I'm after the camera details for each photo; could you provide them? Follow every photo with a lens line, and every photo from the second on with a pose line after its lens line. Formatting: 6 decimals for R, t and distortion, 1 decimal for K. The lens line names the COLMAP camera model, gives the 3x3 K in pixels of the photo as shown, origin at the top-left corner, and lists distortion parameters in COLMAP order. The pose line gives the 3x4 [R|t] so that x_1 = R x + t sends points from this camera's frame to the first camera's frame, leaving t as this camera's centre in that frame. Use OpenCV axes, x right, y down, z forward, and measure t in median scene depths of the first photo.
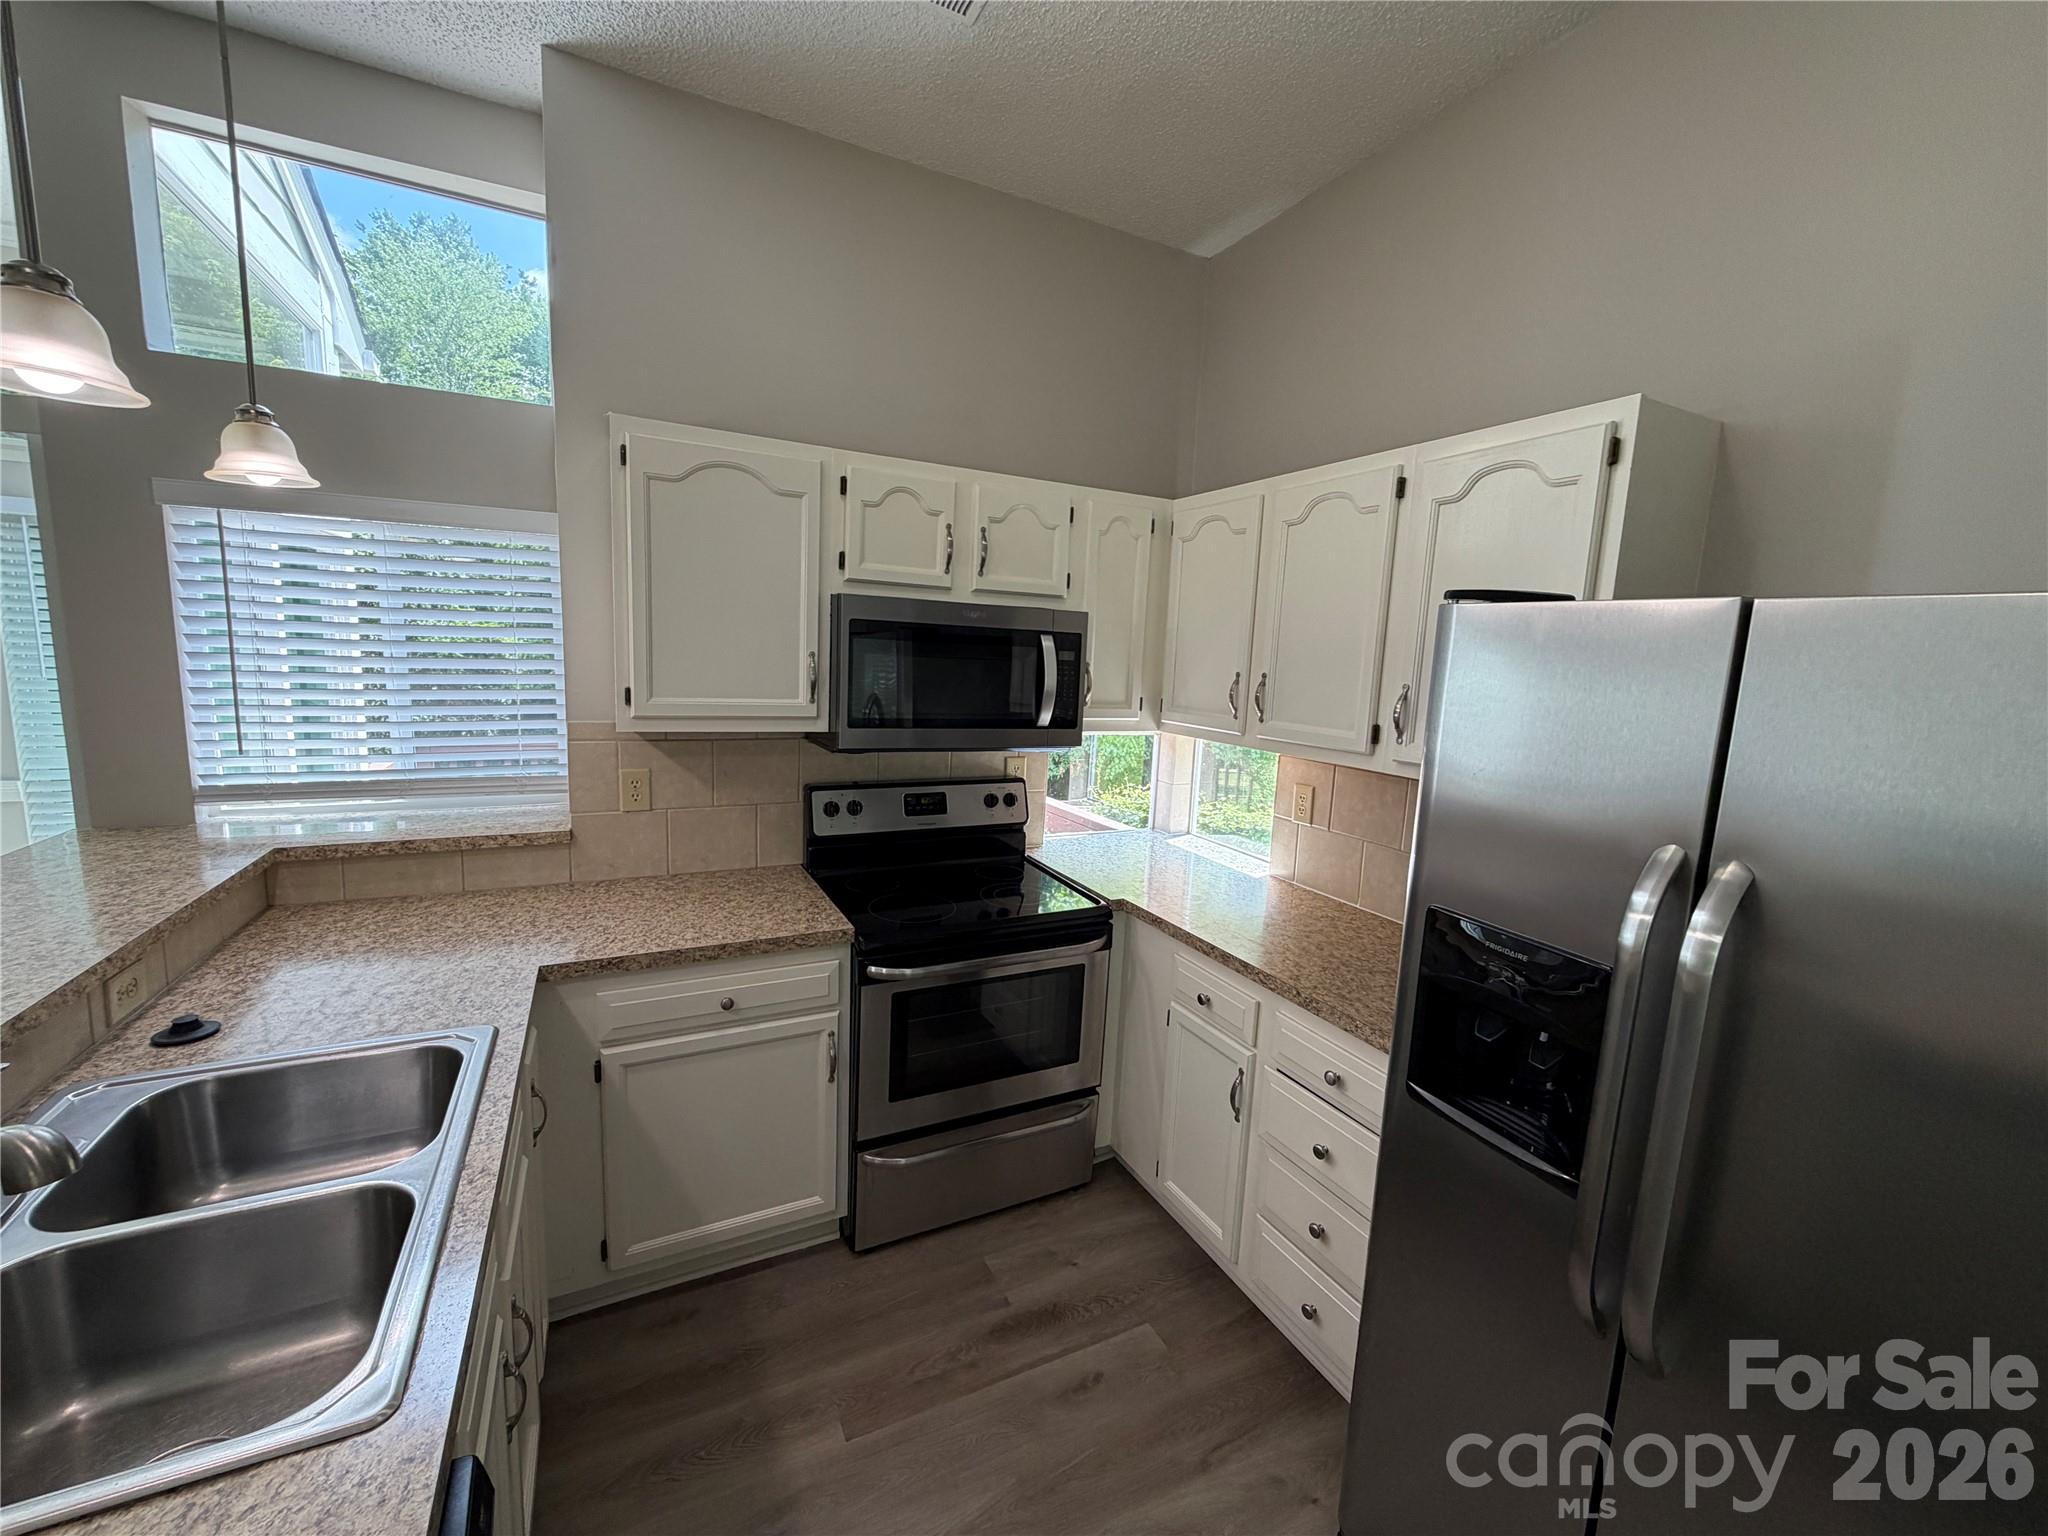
lens RADIAL K [[818.8, 0, 1018.4], [0, 818.8, 766.3], [0, 0, 1]] dist [-0.000265, 0.000017]
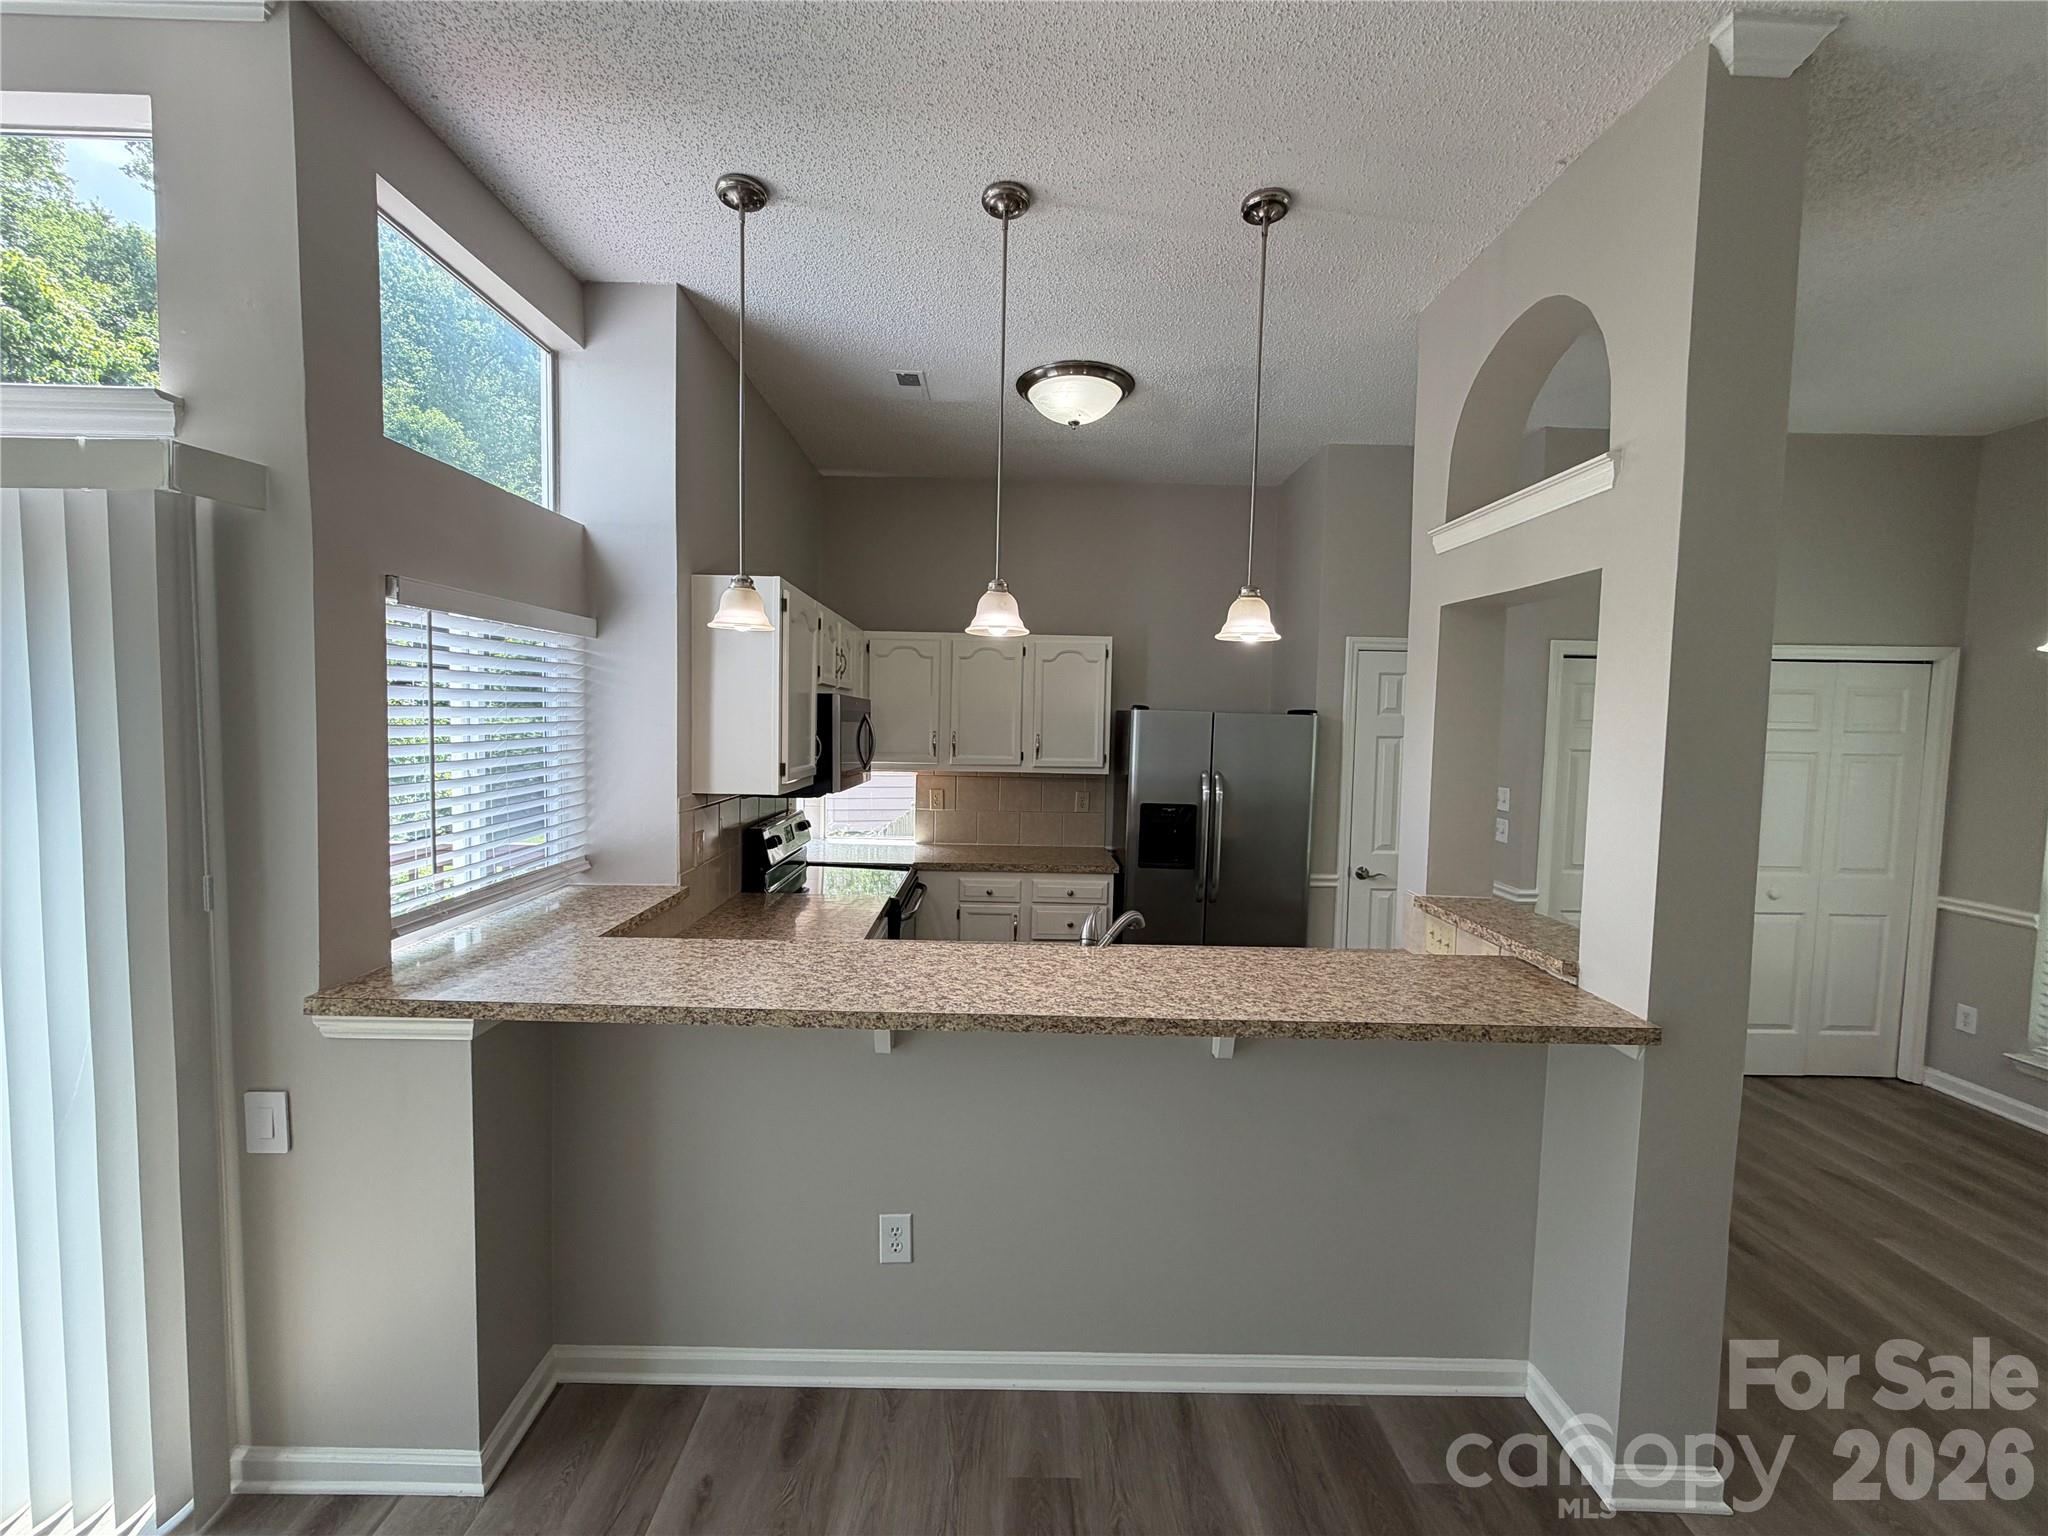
lens RADIAL K [[818.8, 0, 1018.4], [0, 818.8, 766.3], [0, 0, 1]] dist [-0.000265, 0.000017]
pose [[0.431320, -0.085019, 0.898184, -1.460190], [0.126710, 0.991391, 0.032994, -0.079150], [-0.893257, 0.099577, 0.438380, 0.011008]]
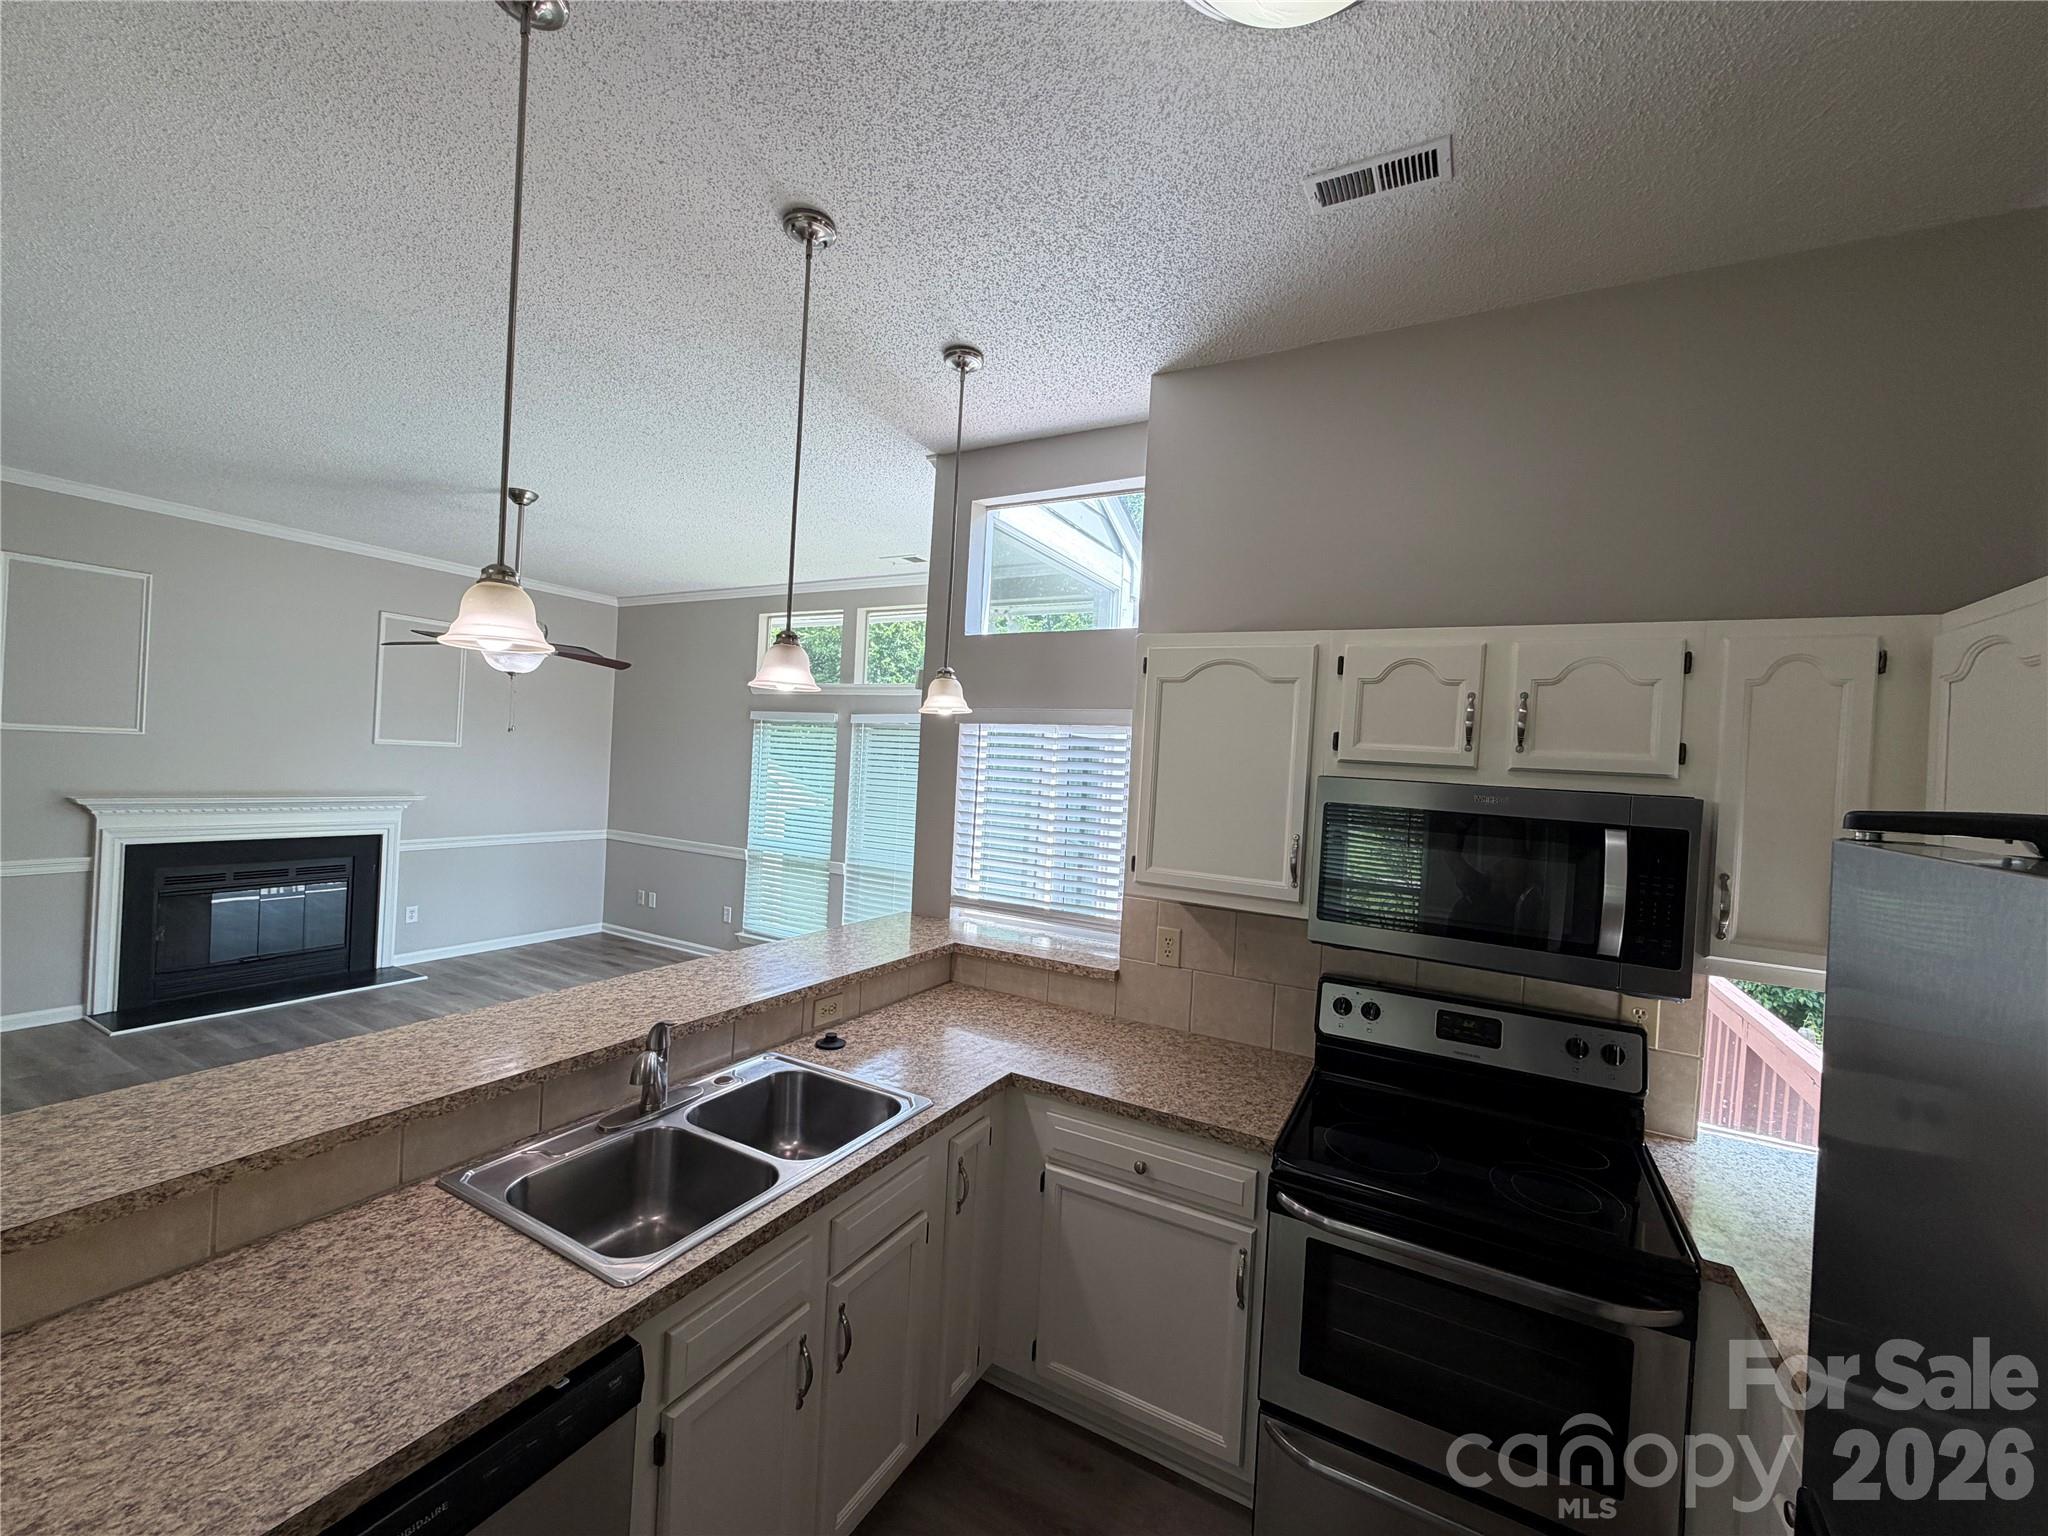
lens RADIAL K [[818.8, 0, 1018.4], [0, 818.8, 766.3], [0, 0, 1]] dist [-0.000265, 0.000017]
pose [[0.565334, -0.007488, -0.824828, 0.365612], [-0.148960, 0.982592, -0.111017, -0.062687], [0.811300, 0.185628, 0.554377, 0.179710]]
